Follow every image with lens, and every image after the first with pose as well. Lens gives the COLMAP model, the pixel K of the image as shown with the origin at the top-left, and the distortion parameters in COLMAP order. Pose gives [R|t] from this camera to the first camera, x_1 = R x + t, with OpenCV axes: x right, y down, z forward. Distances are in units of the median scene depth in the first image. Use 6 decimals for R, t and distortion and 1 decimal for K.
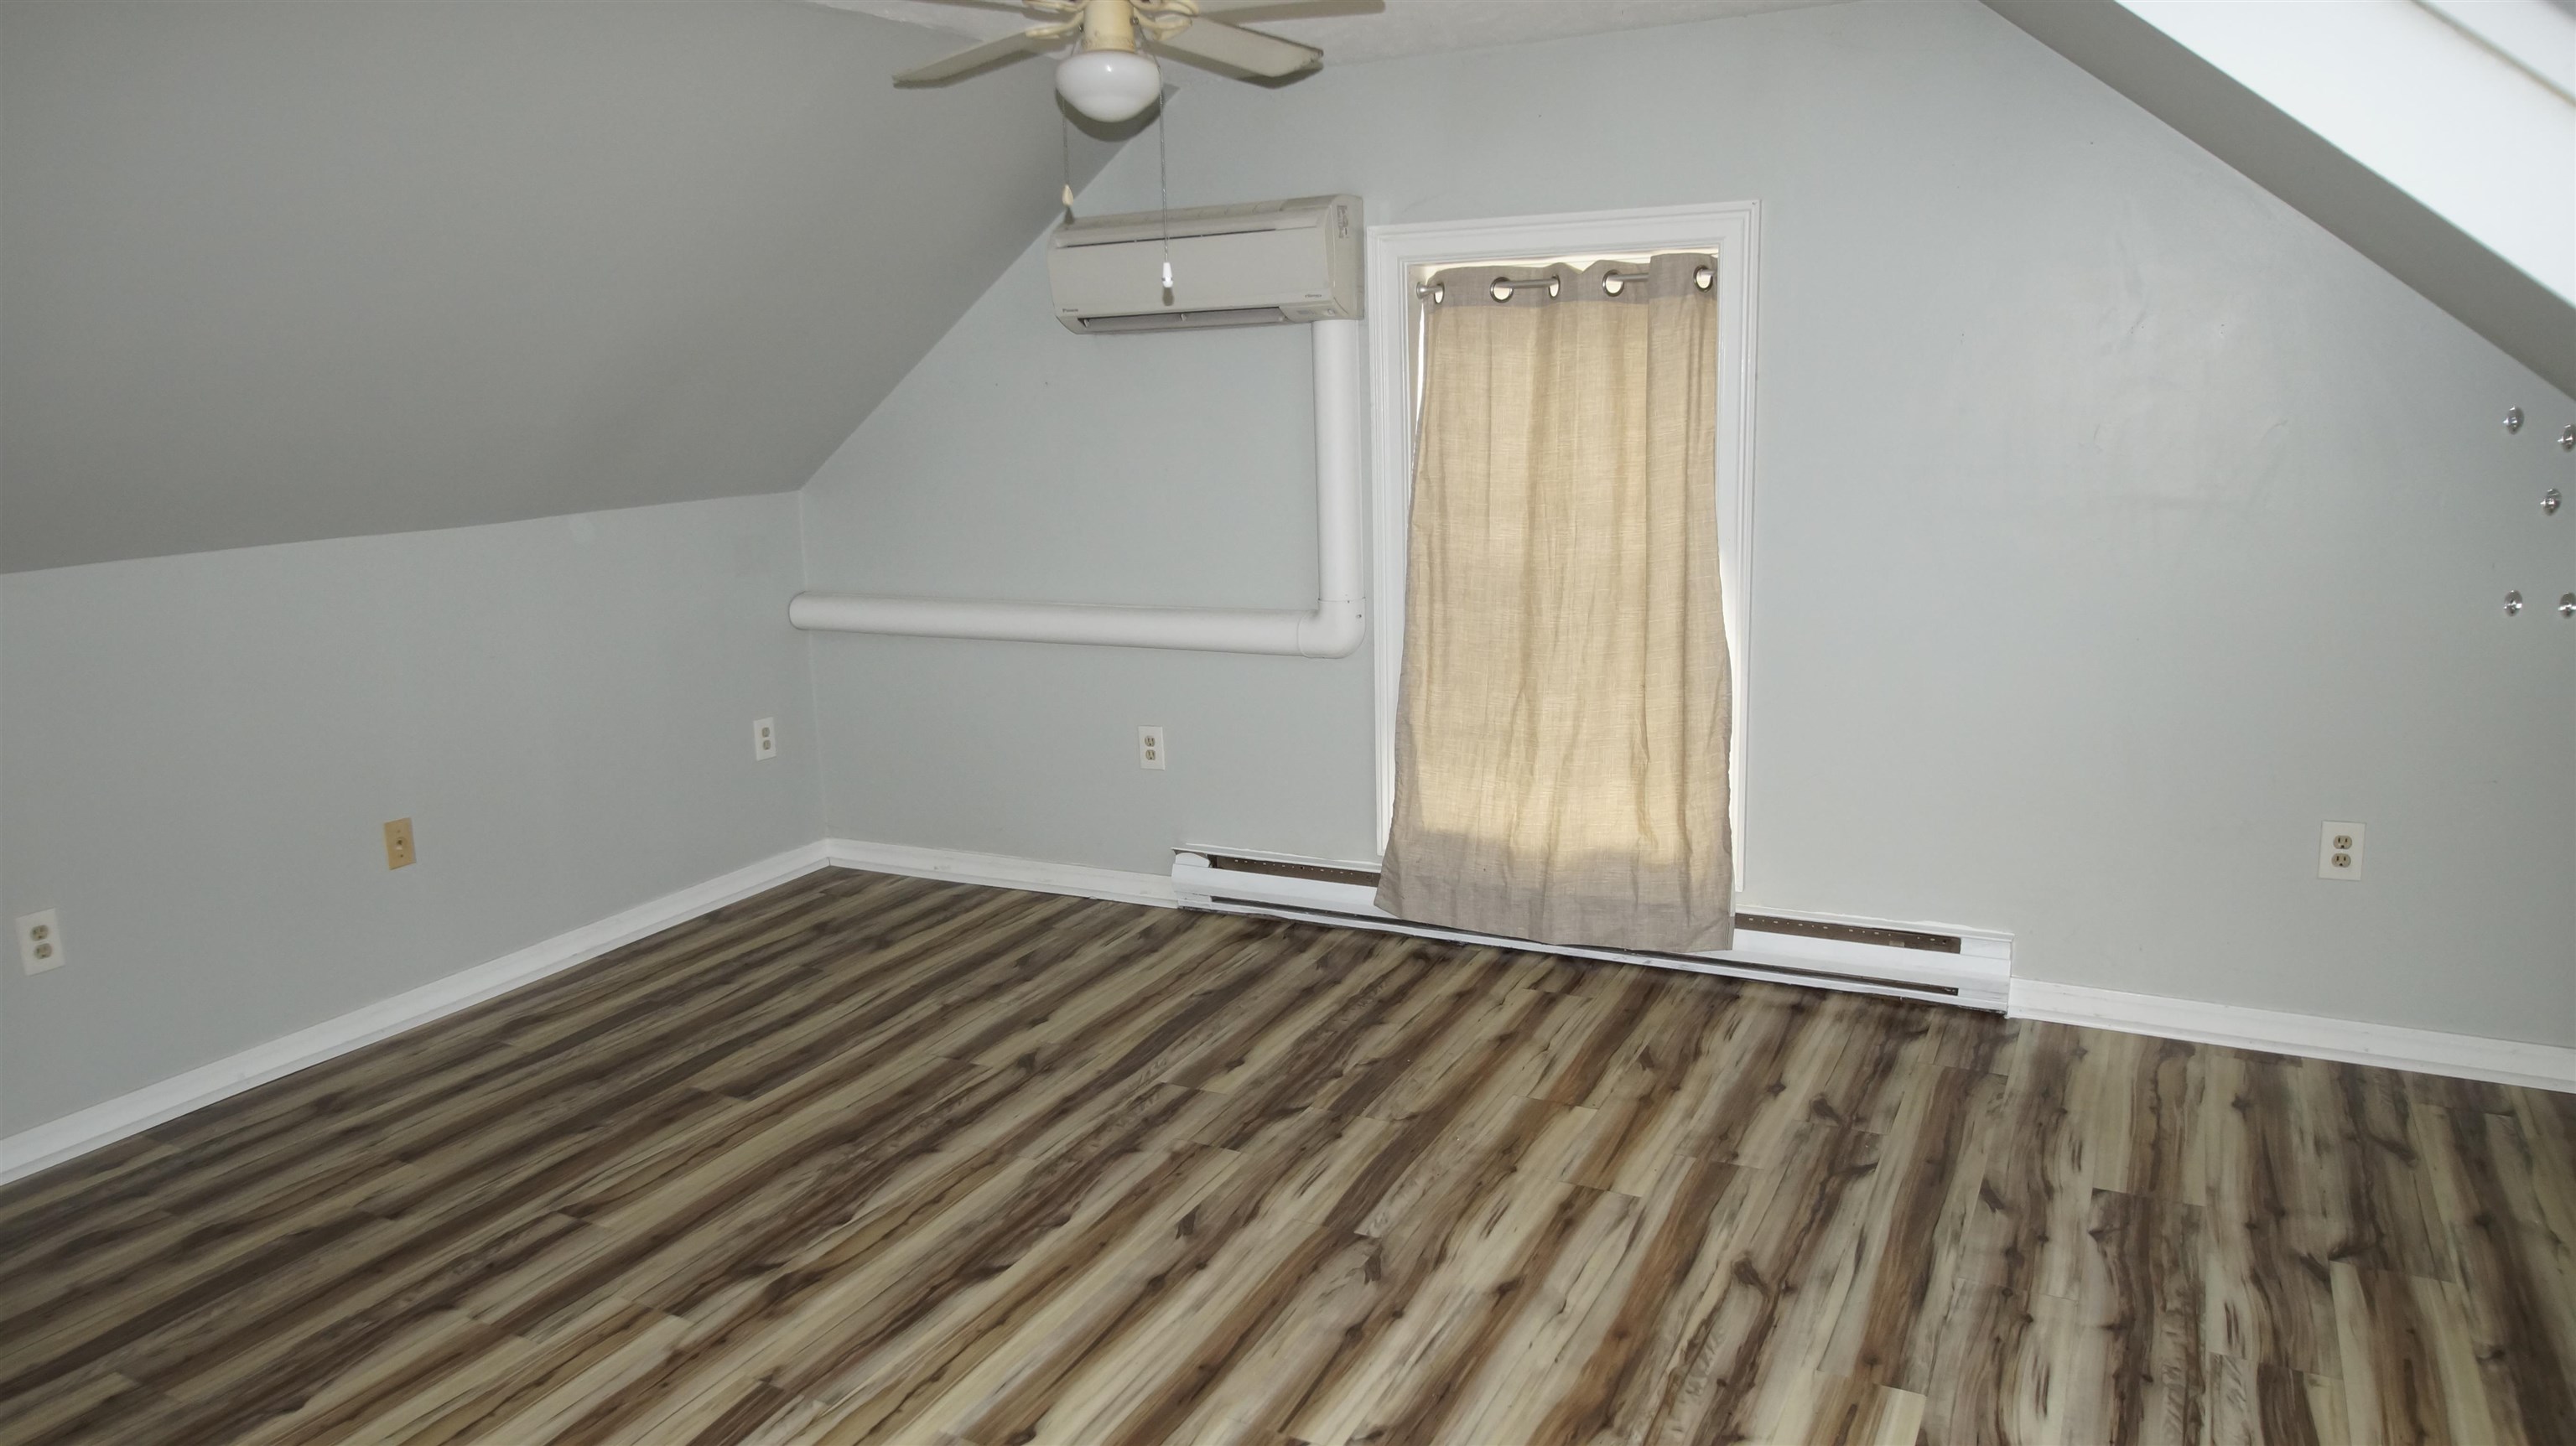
lens RADIAL K [[1747.1, 0, 1288.0], [0, 1747.1, 723.0], [0, 0, 1]] dist [-0.054858, 0.000383]
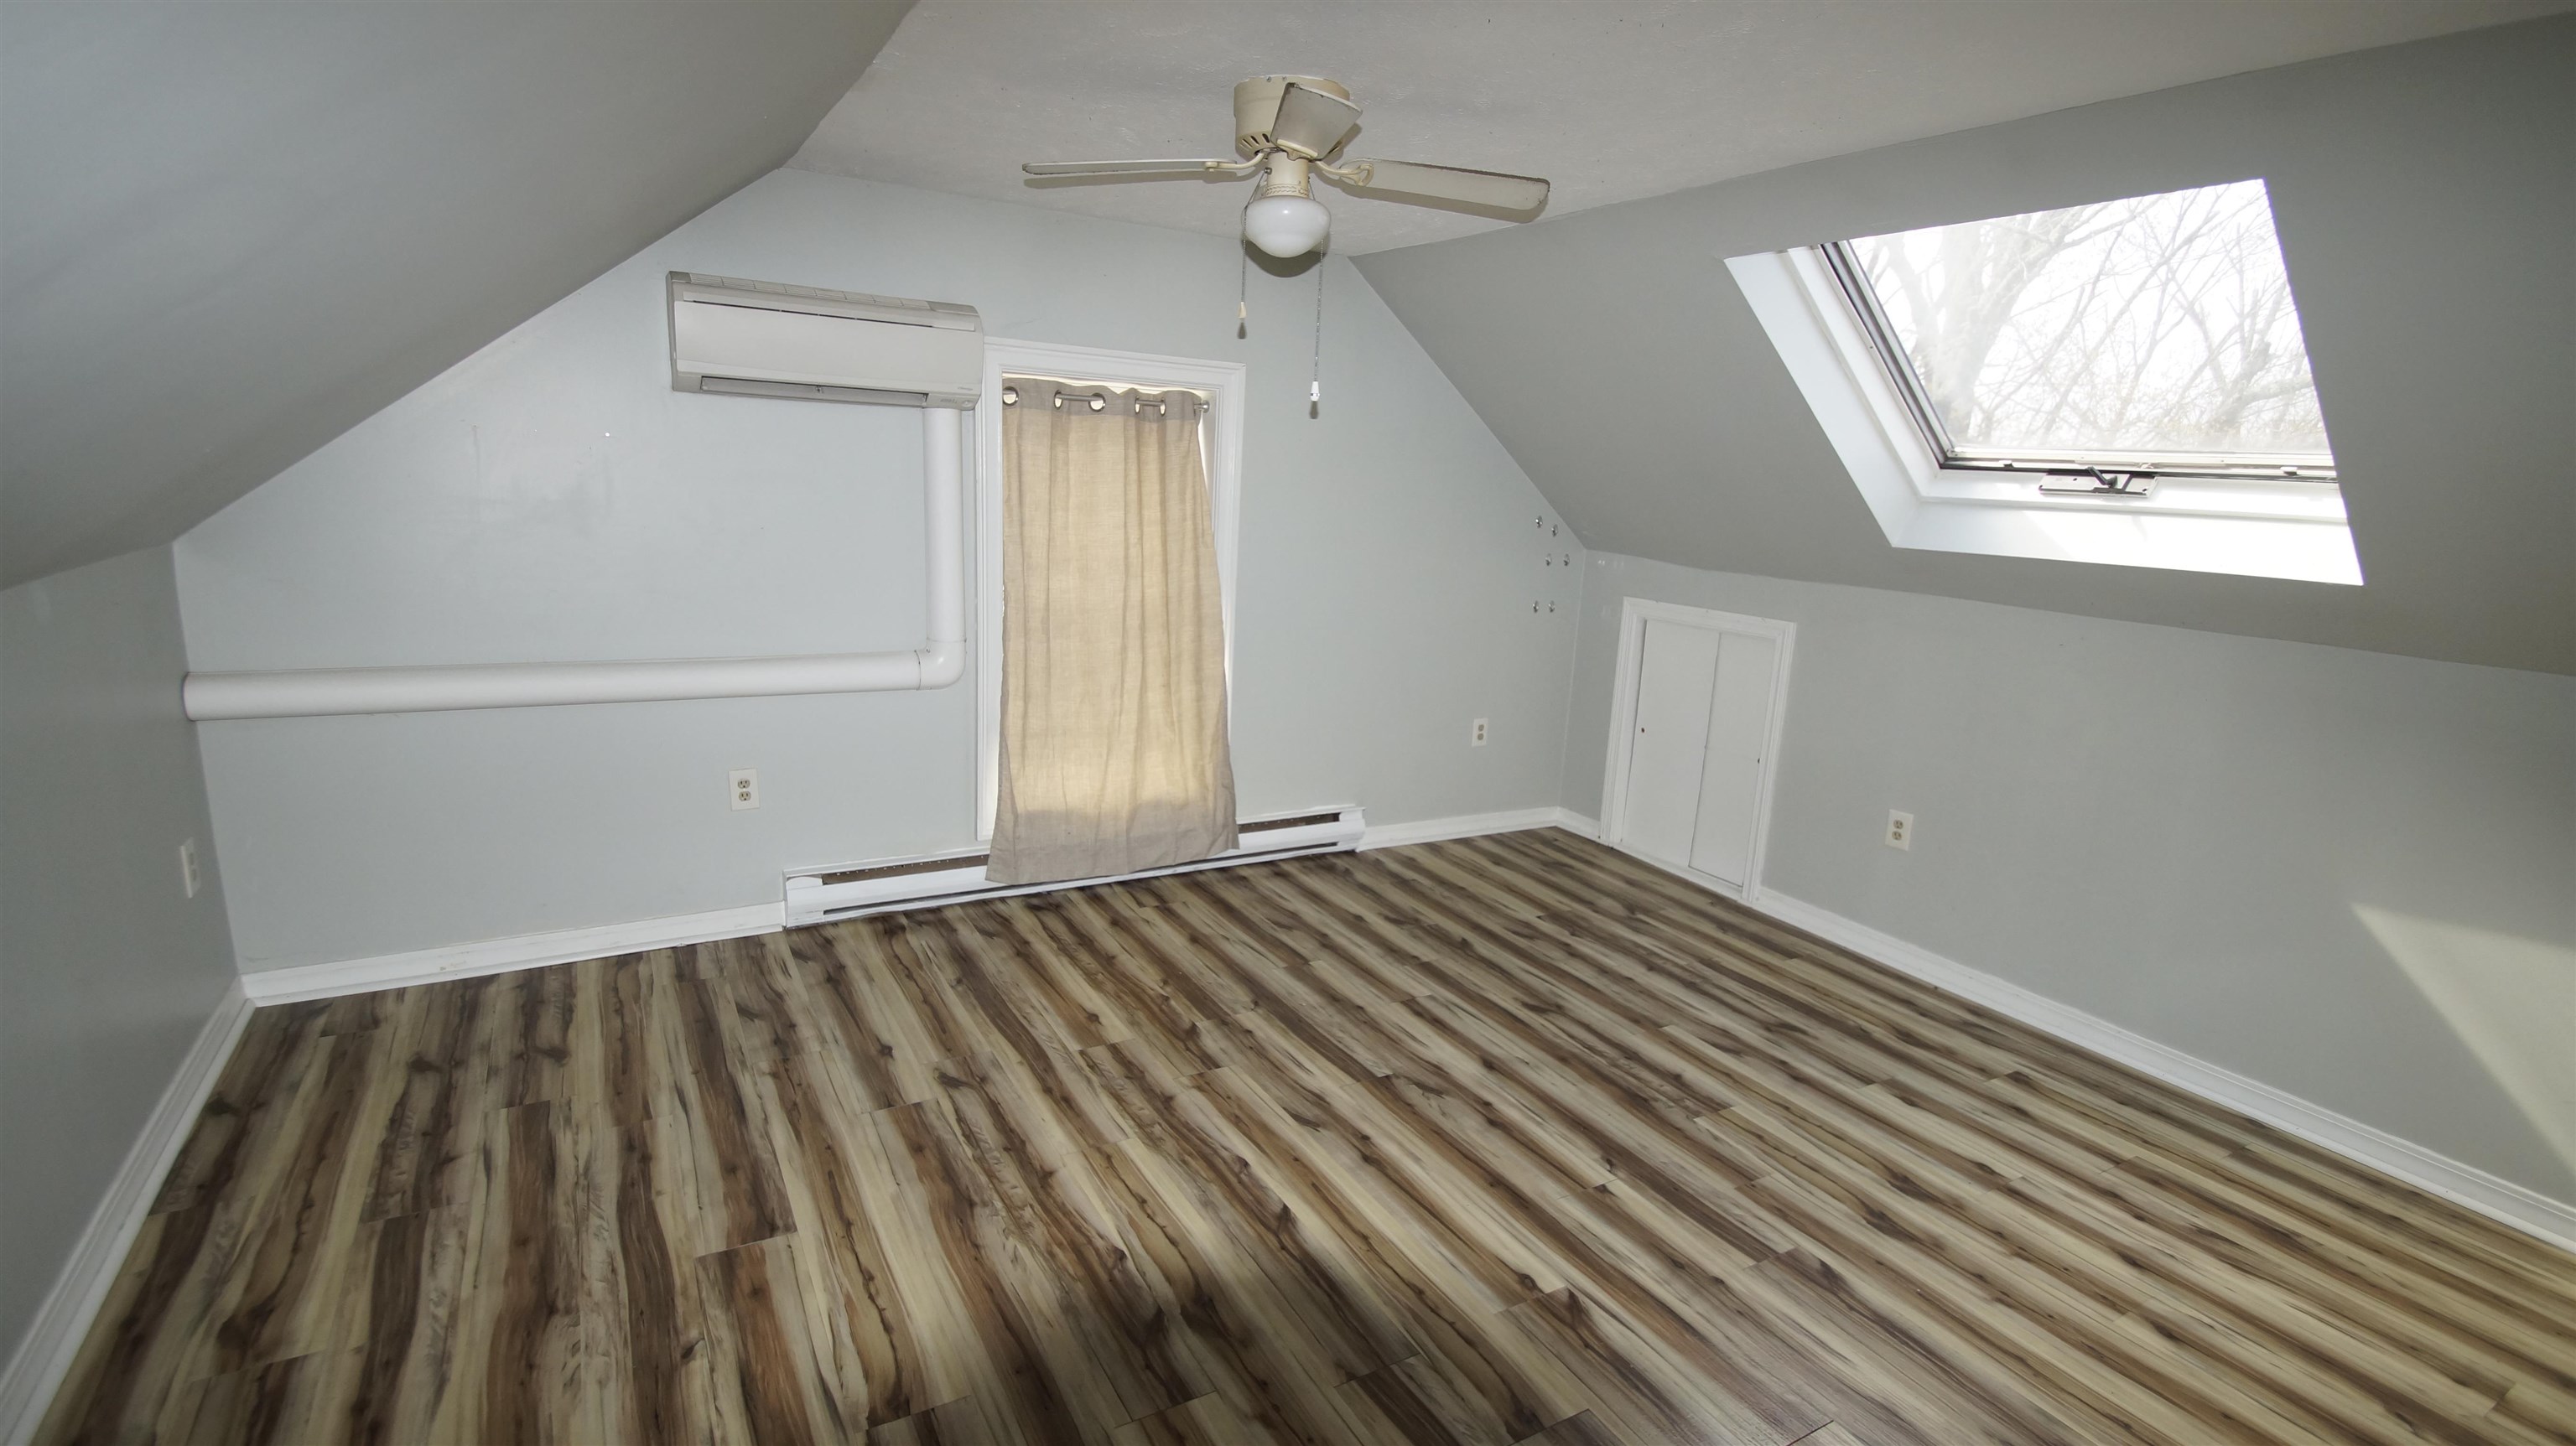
lens RADIAL K [[1147.1, 0, 1288.0], [0, 1147.1, 723.0], [0, 0, 1]] dist [0.000384, -0.011904]
pose [[0.541472, -0.123405, 0.831613, -0.613202], [0.097101, 0.991728, 0.083941, -0.068483], [-0.835093, 0.035299, 0.548976, 0.430359]]
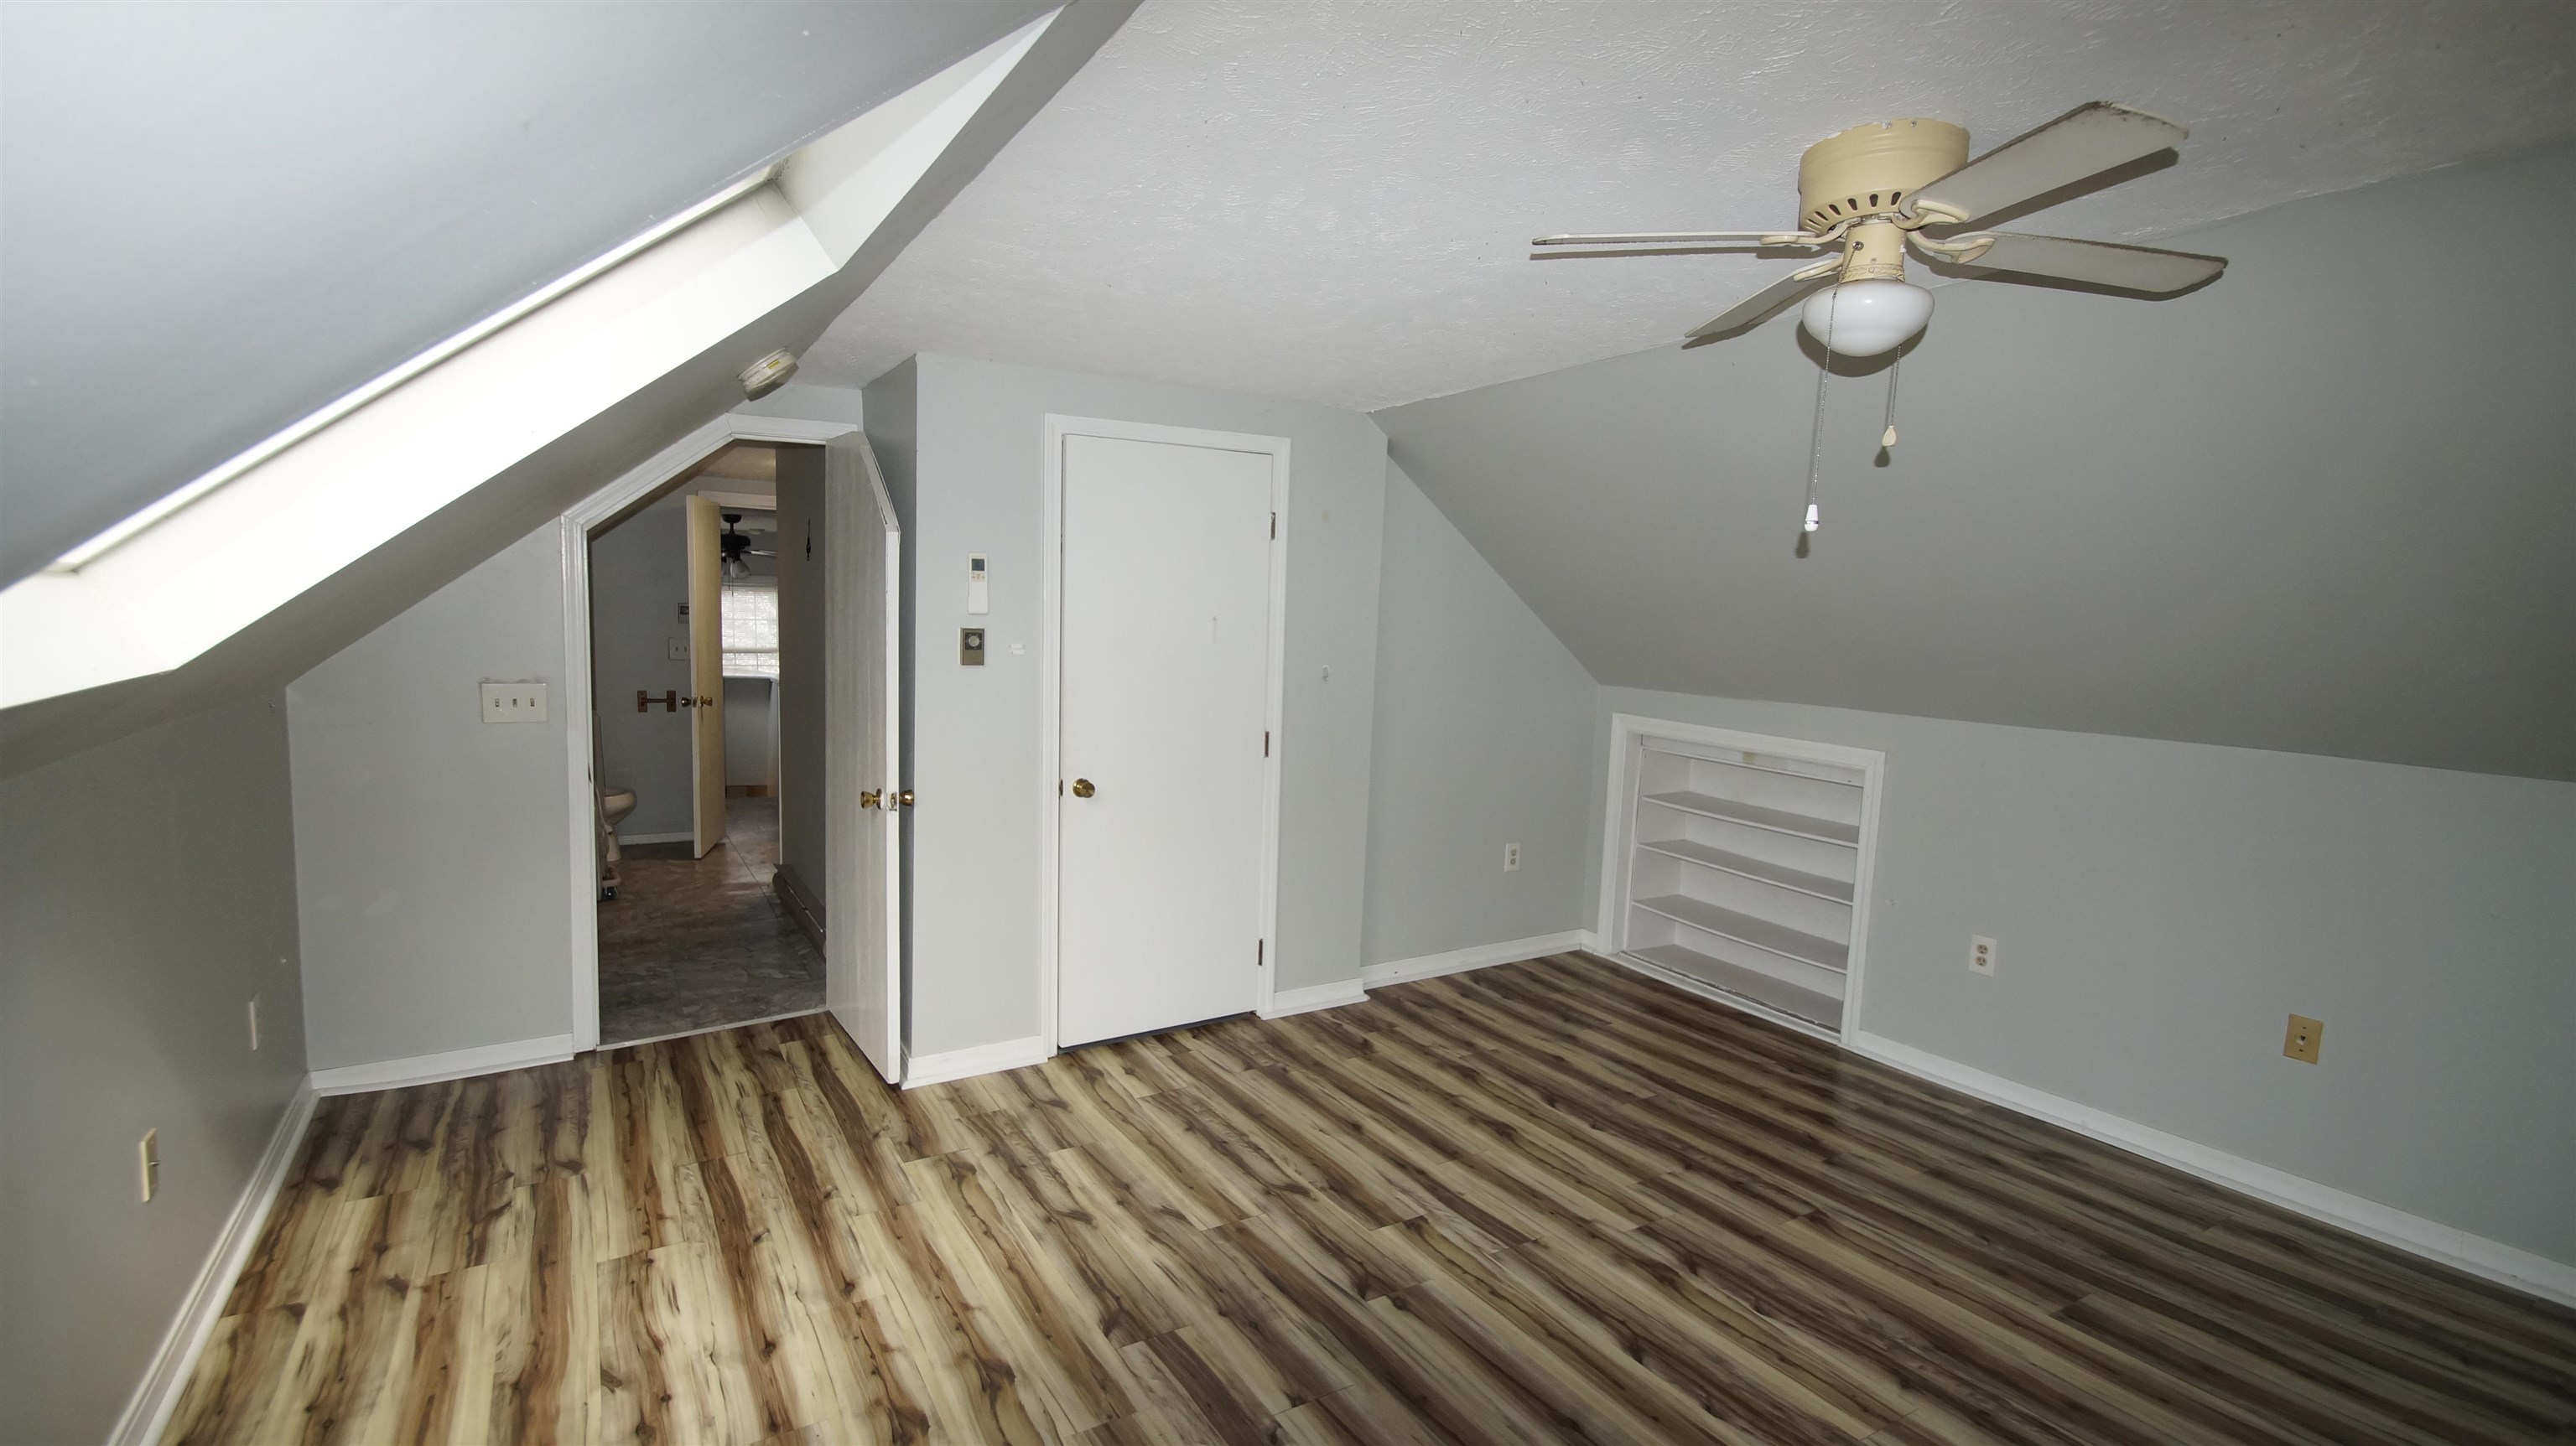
lens RADIAL K [[1176.2, 0, 1245.2], [0, 1176.2, 719.3], [0, 0, 1]] dist [0.000427, -0.012826]
pose [[-0.563070, 0.092000, -0.821272, 0.475718], [-0.167307, 0.960515, 0.222305, -0.188490], [0.809296, 0.262578, -0.525445, 0.852725]]
